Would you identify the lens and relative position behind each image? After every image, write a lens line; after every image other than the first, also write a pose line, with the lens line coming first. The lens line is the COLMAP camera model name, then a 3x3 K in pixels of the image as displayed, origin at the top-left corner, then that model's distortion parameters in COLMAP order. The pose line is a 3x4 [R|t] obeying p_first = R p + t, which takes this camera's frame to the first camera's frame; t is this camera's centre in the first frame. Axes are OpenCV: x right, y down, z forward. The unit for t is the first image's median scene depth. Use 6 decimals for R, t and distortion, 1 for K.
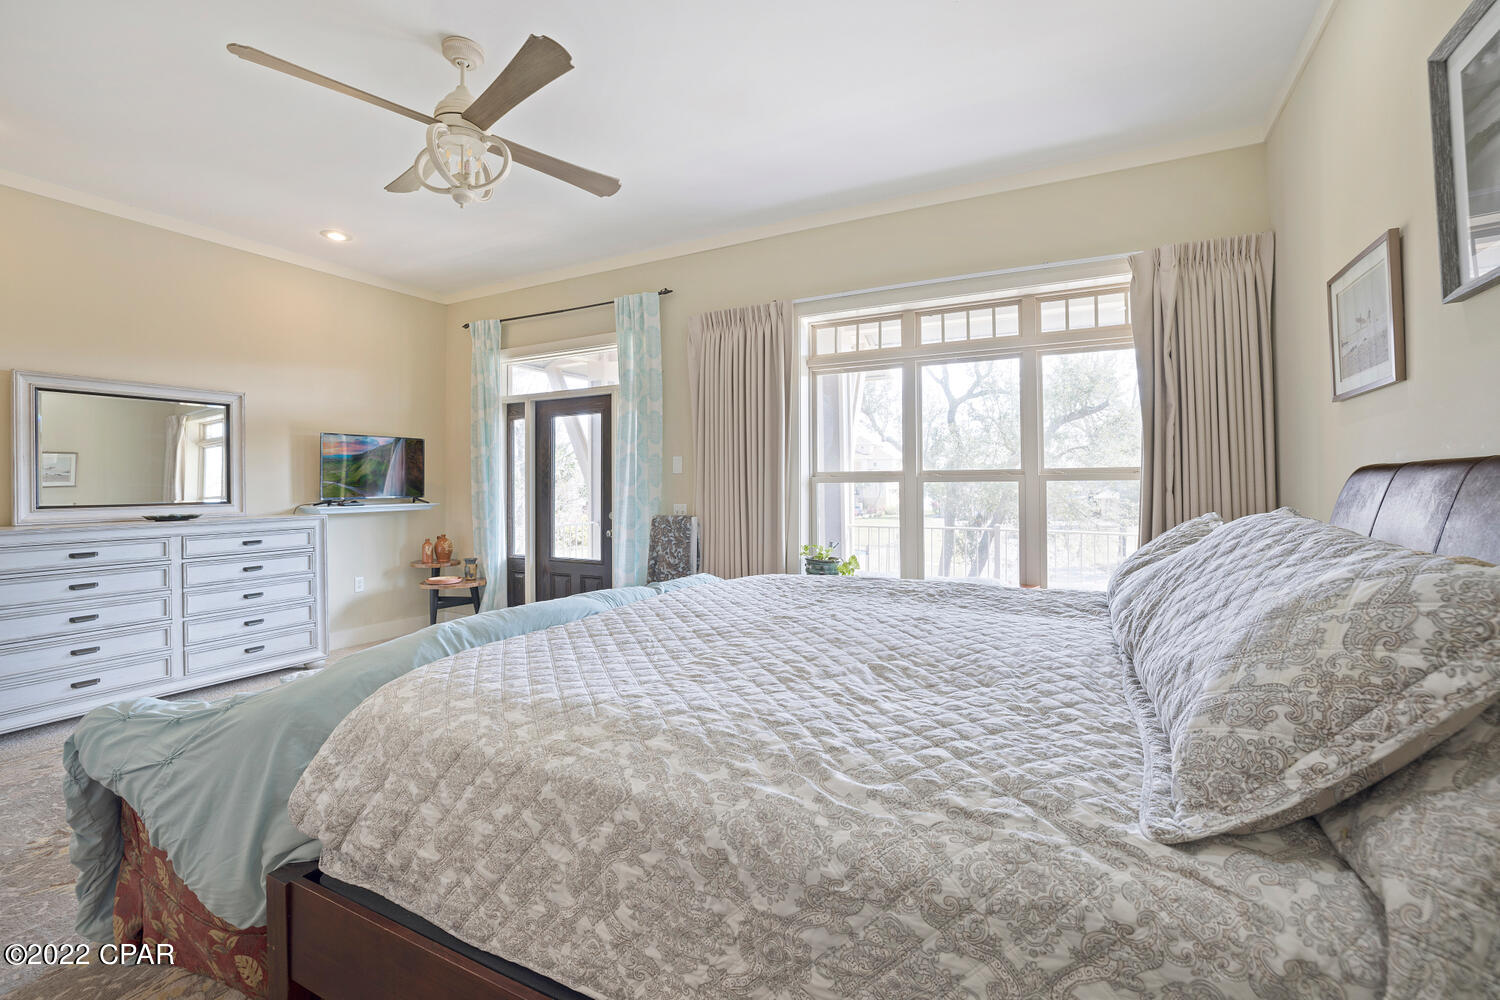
lens RADIAL K [[640.5, 0, 747.6], [0, 640.5, 486.9], [0, 0, 1]] dist [-0.002403, 0.000126]
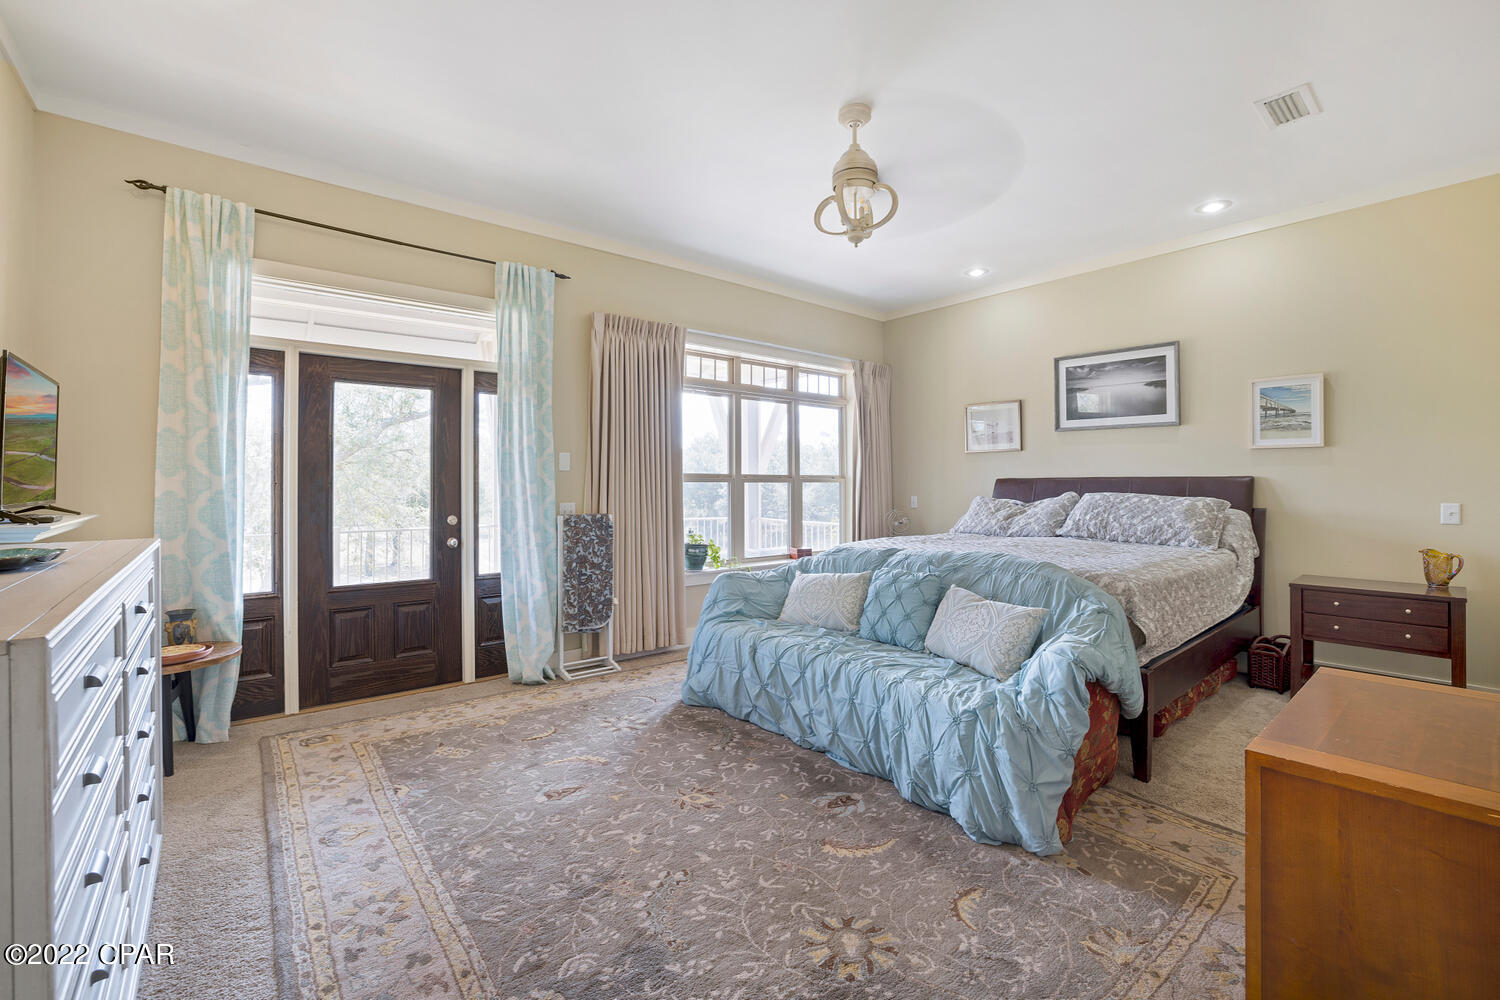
lens RADIAL K [[667.7, 0, 740.8], [0, 667.7, 492.4], [0, 0, 1]] dist [-0.002256, -0.000180]
pose [[0.388116, -0.002612, 0.921607, -0.971877], [0.000951, 0.999997, 0.002434, 0.009701], [-0.921610, -0.000068, 0.388117, 0.399869]]
